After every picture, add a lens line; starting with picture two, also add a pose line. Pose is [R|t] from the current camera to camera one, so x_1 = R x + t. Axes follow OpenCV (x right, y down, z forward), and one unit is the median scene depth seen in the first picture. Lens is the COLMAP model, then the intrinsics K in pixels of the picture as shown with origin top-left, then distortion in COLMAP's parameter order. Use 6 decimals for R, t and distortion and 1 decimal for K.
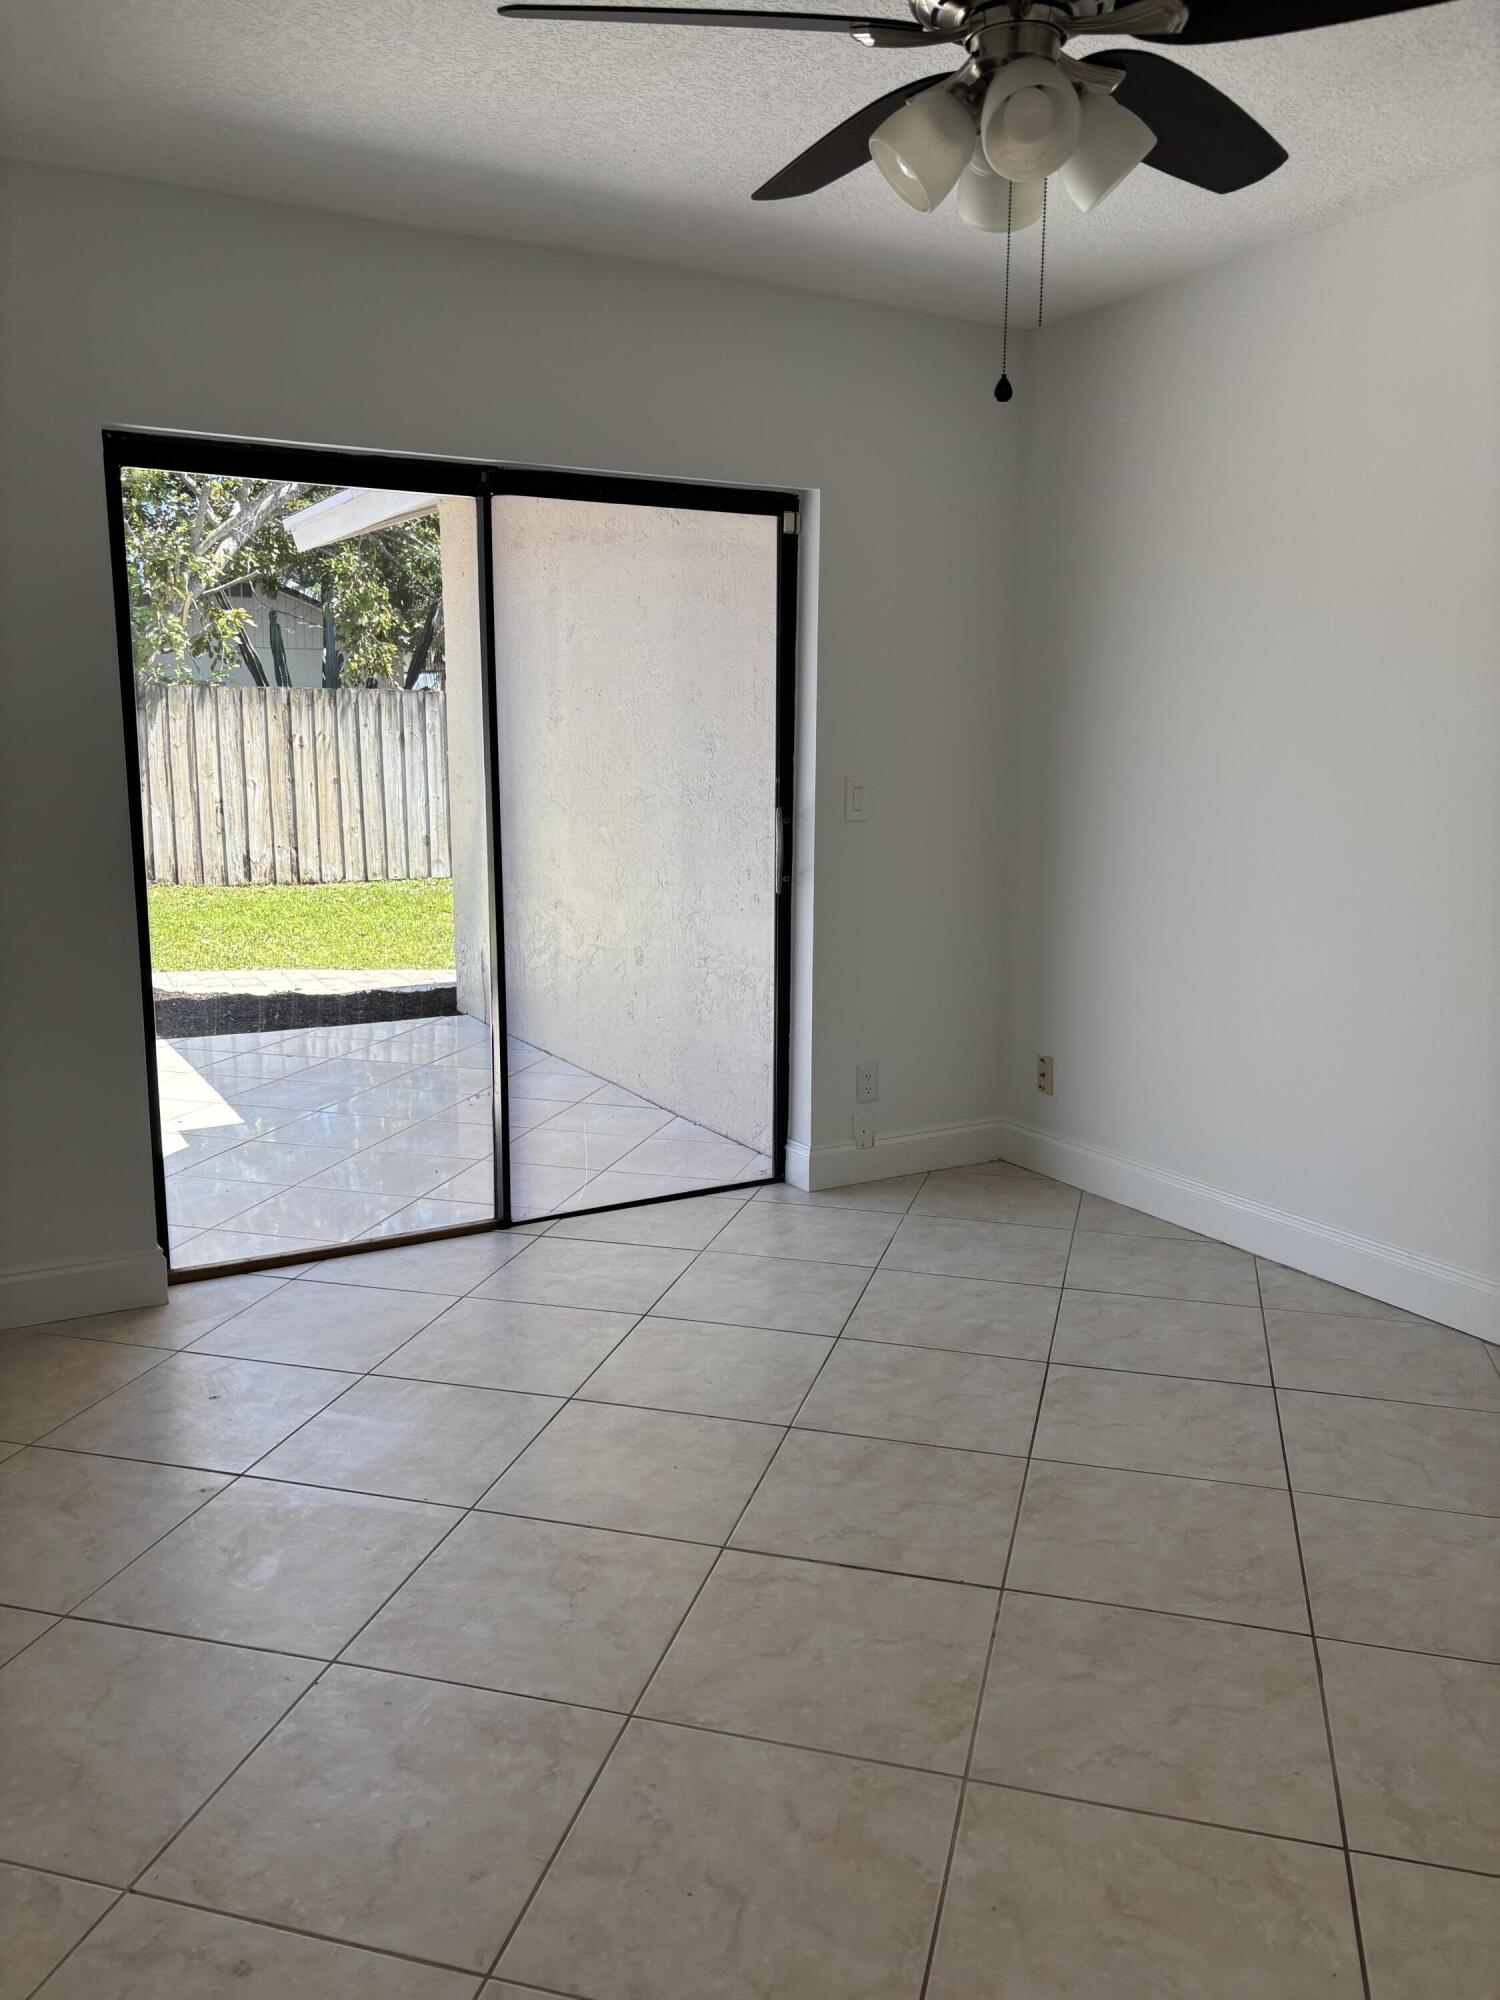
lens RADIAL K [[1519.5, 0, 750.5], [0, 1519.5, 997.0], [0, 0, 1]] dist [0.033026, -0.046874]
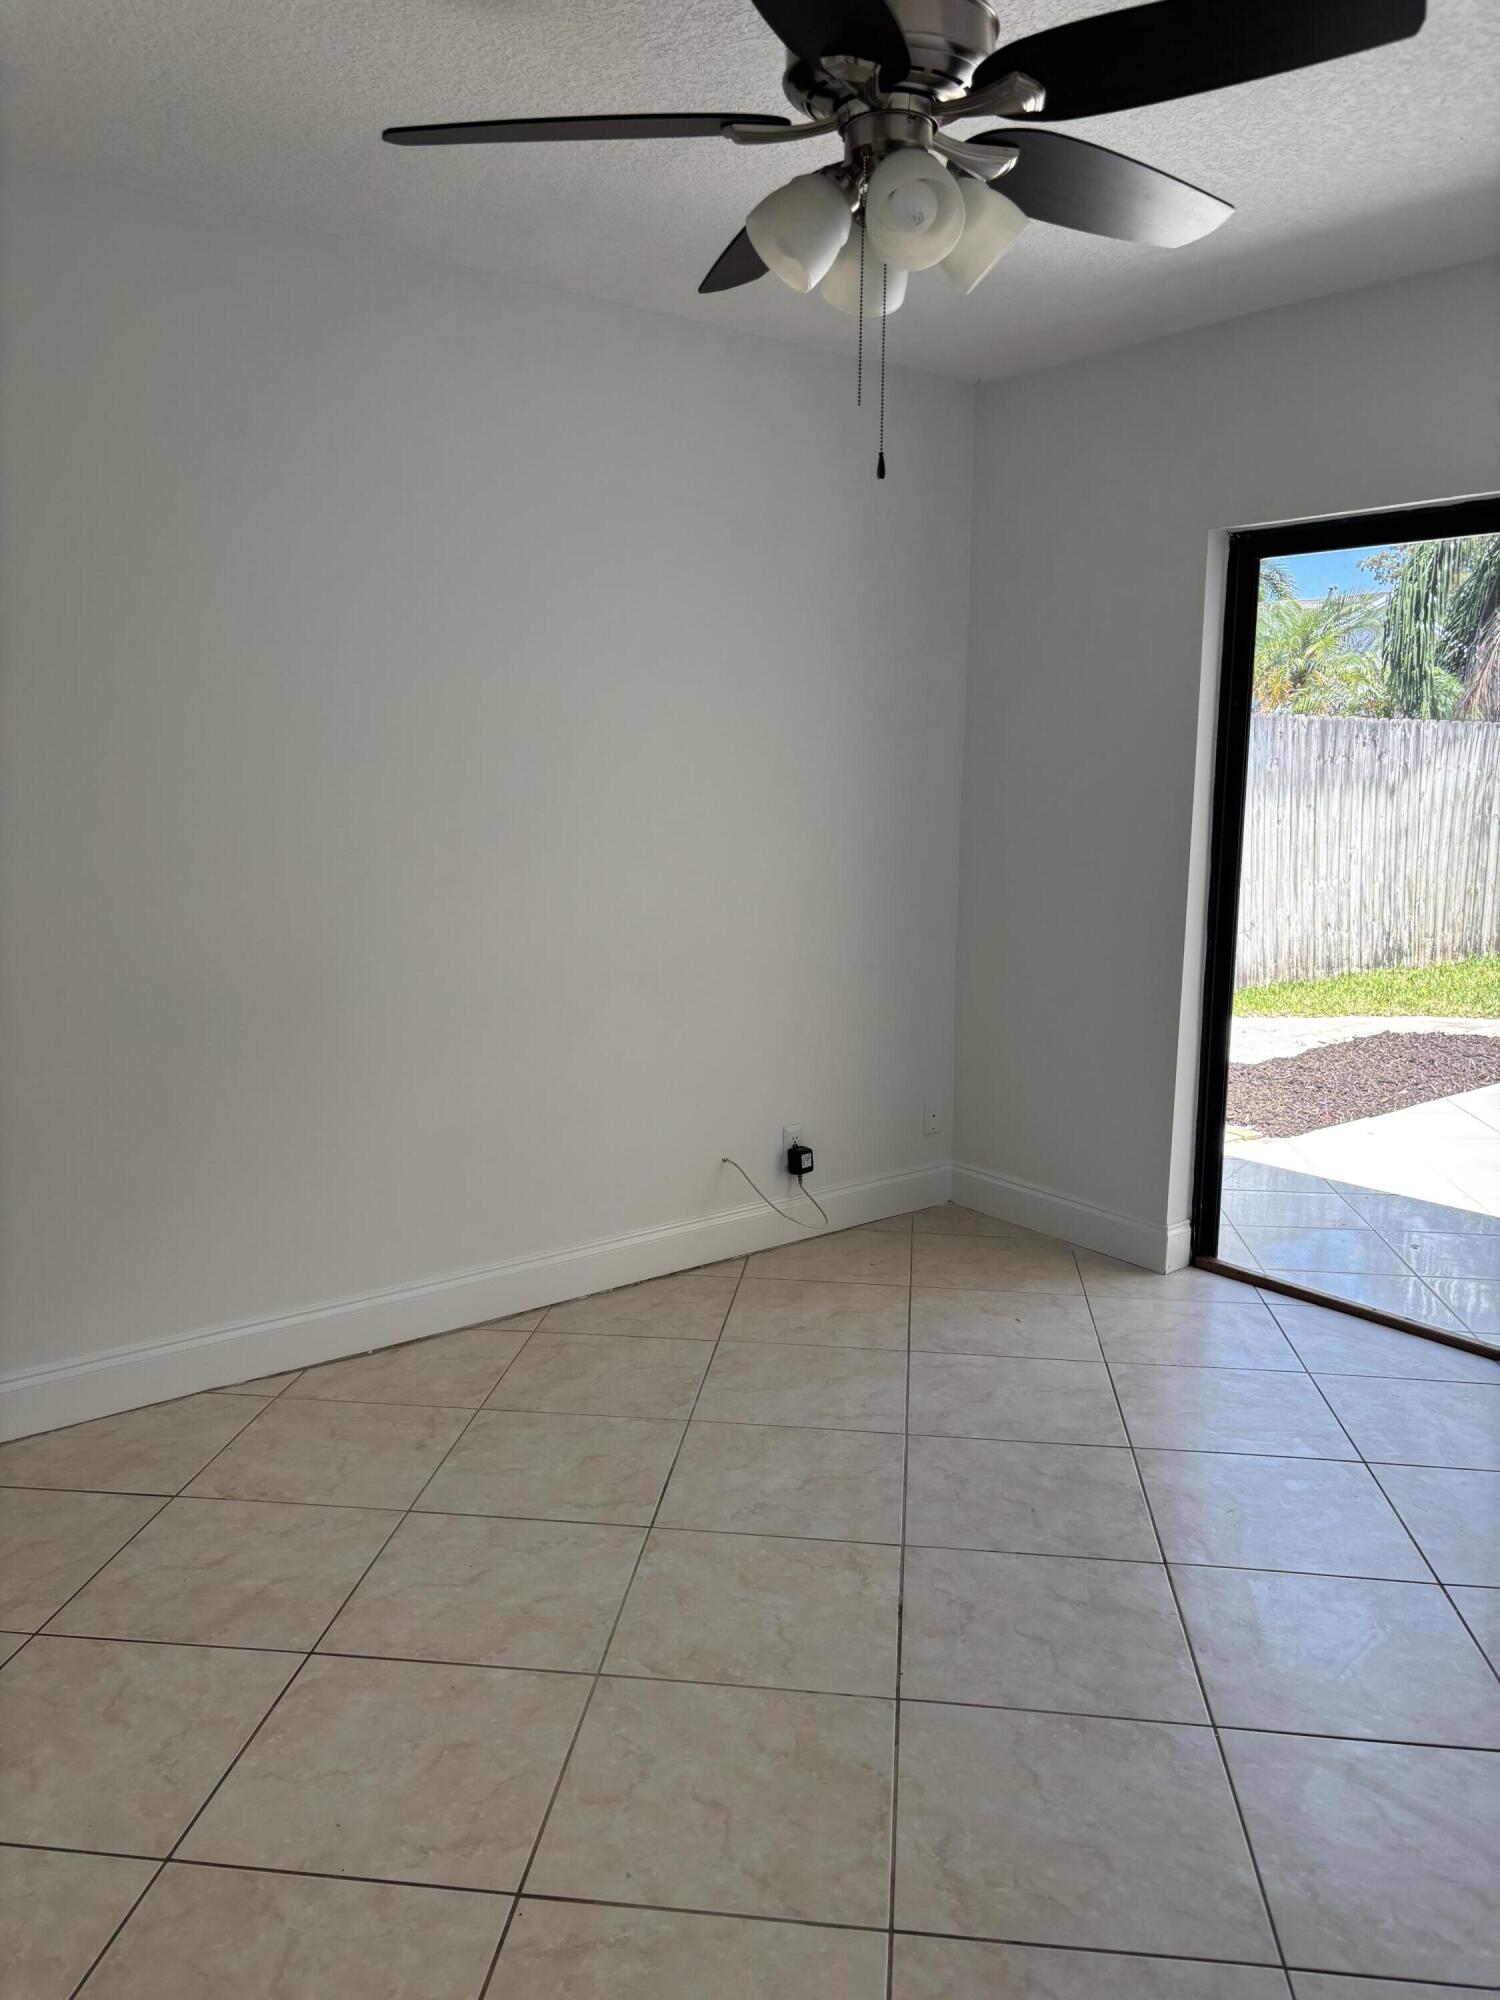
lens RADIAL K [[1519.5, 0, 743.4], [0, 1519.5, 1004.9], [0, 0, 1]] dist [0.033026, -0.046874]
pose [[0.154324, 0.159294, -0.975095, 1.025261], [-0.180901, 0.974790, 0.130614, -0.144037], [0.971318, 0.156239, 0.179250, 0.677019]]
